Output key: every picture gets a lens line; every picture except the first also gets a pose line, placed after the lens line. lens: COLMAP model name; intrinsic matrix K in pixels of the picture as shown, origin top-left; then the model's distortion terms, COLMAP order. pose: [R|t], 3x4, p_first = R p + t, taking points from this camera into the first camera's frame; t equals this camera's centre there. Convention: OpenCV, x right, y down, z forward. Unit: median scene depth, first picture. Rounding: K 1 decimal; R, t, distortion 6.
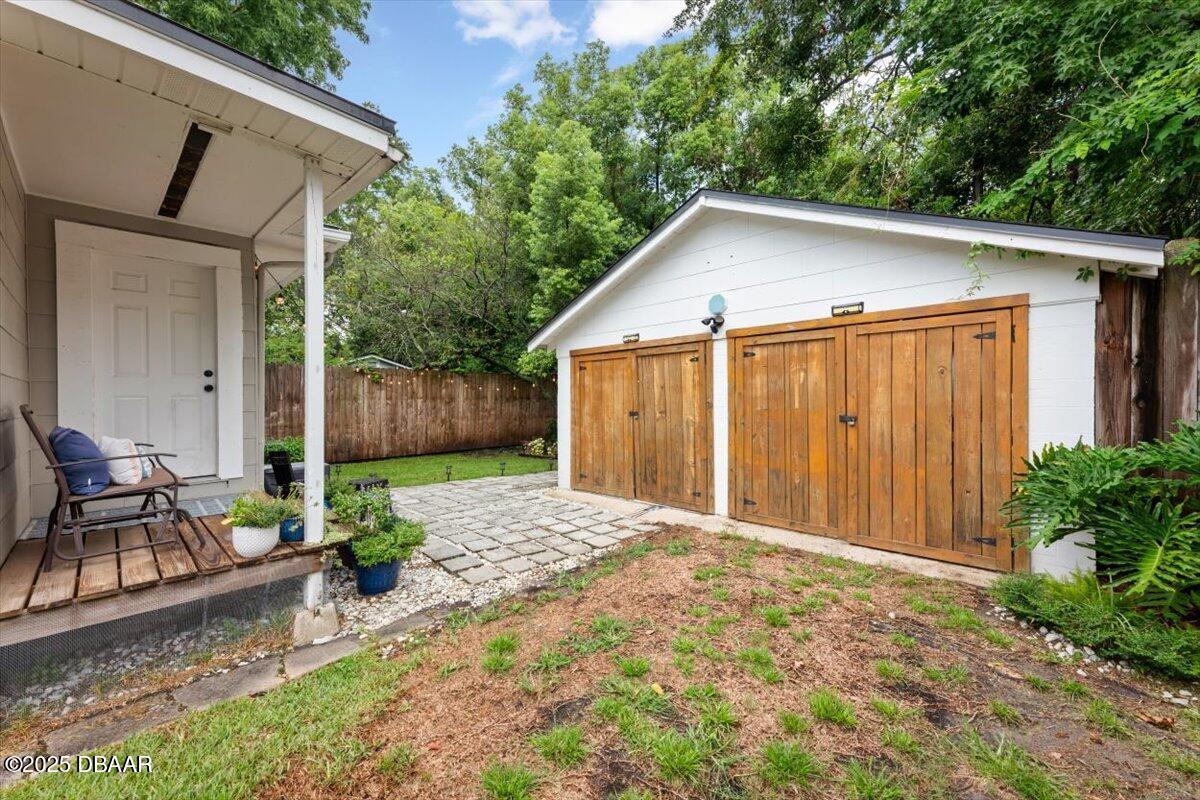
lens RADIAL K [[491.4, 0, 603.6], [0, 491.4, 400.8], [0, 0, 1]] dist [0.031294, 0.000003]
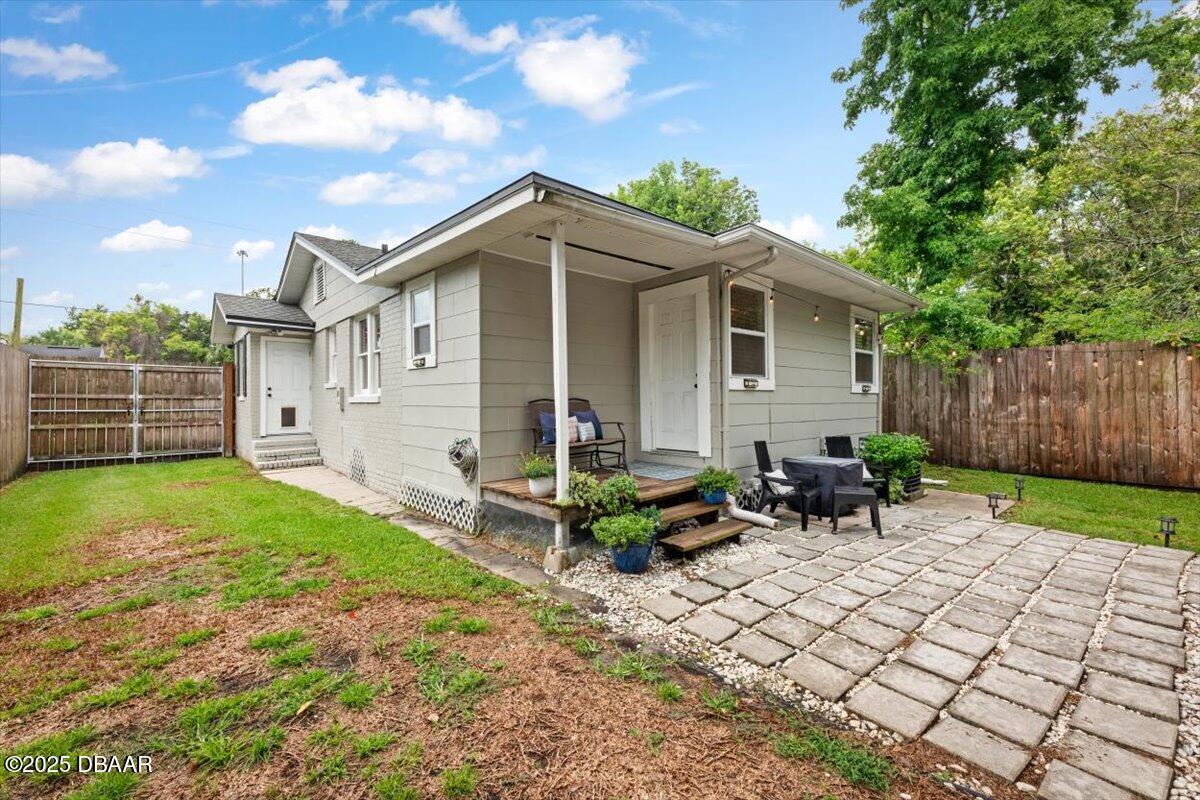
lens RADIAL K [[491.4, 0, 603.6], [0, 491.4, 400.8], [0, 0, 1]] dist [0.031294, 0.000003]
pose [[-0.079883, 0.018034, -0.996641, 0.492048], [0.006222, 0.999826, 0.017593, -0.011241], [0.996785, -0.004796, -0.079982, 0.798263]]
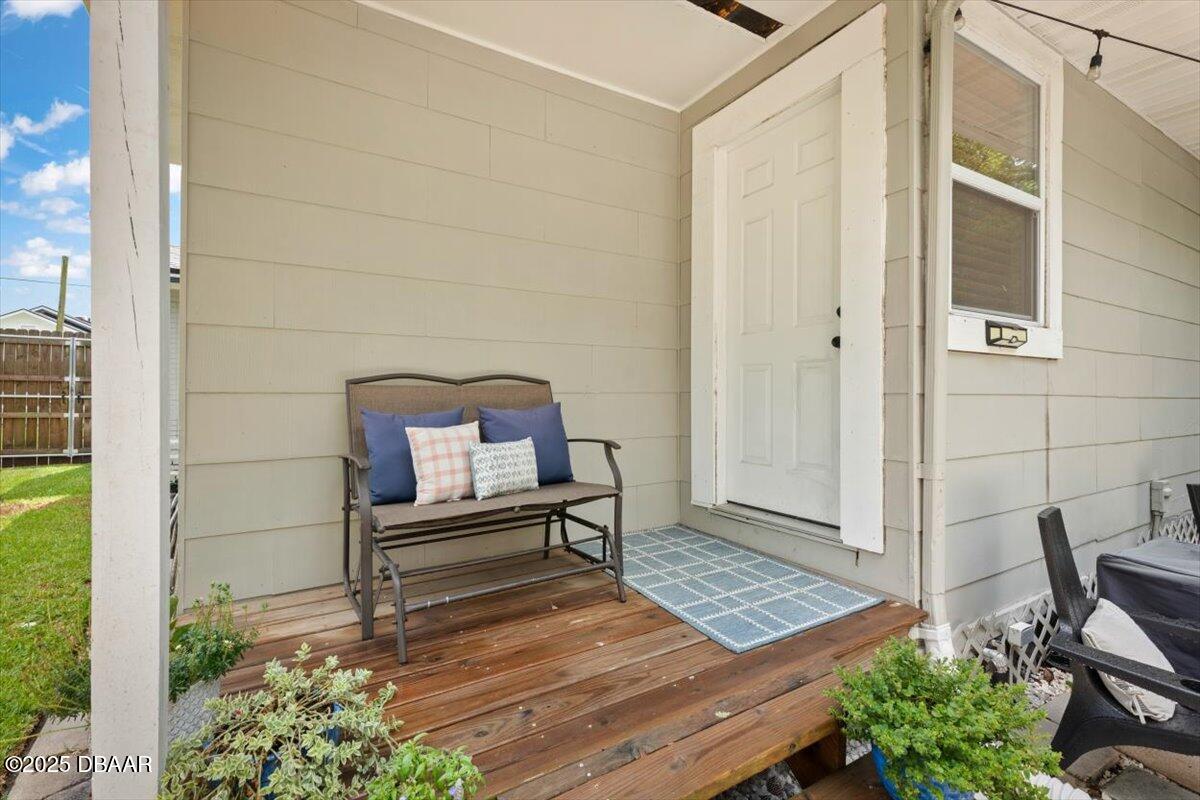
lens RADIAL K [[532.0, 0, 611.9], [0, 532.0, 403.1], [0, 0, 1]] dist [-0.001426, -0.000270]
pose [[-0.250671, 0.027700, -0.967676, -0.230325], [-0.005002, 0.999540, 0.029908, 0.015269], [0.968060, 0.012337, -0.250417, 0.854224]]
